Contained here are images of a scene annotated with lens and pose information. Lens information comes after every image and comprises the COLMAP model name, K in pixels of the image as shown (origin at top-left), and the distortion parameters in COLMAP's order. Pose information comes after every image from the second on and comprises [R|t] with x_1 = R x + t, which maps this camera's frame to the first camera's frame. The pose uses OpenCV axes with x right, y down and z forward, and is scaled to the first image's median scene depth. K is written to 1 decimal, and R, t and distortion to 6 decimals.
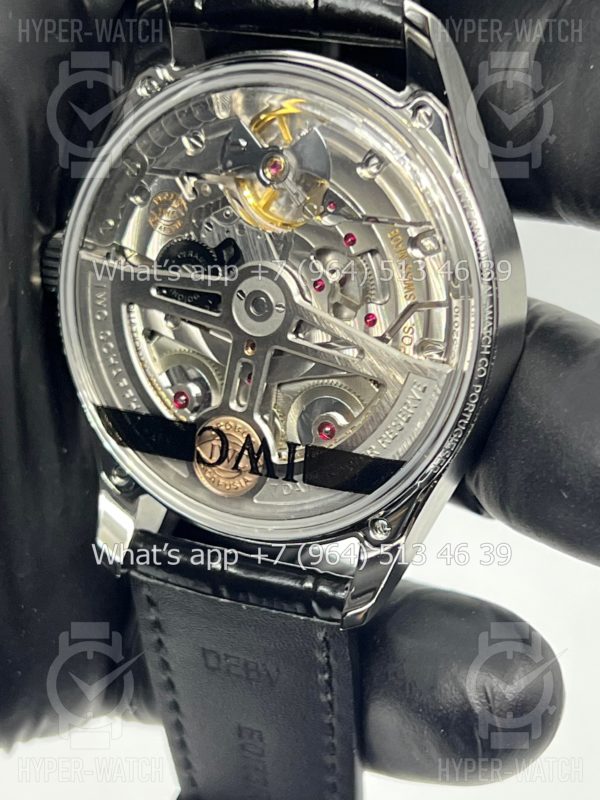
lens RADIAL K [[1851.1, 0, 303.4], [0, 1851.1, 398.1], [0, 0, 1]] dist [0.252125, 0.000000]
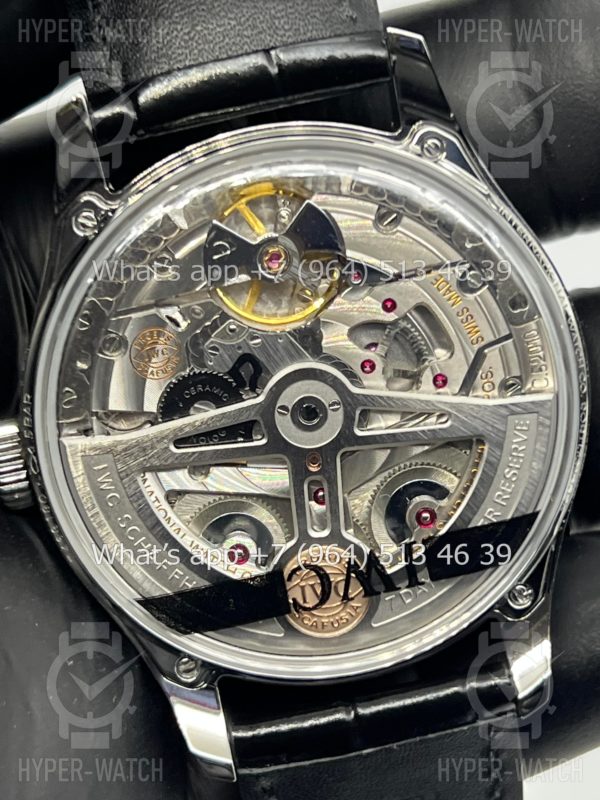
lens RADIAL K [[1851.1, 0, 301.8], [0, 1851.1, 398.2], [0, 0, 1]] dist [0.252125, 0.000000]
pose [[0.827581, -0.347738, 0.440668, -0.403611], [0.364805, 0.929814, 0.048622, -0.099166], [-0.426647, 0.120519, 0.896352, 0.220015]]
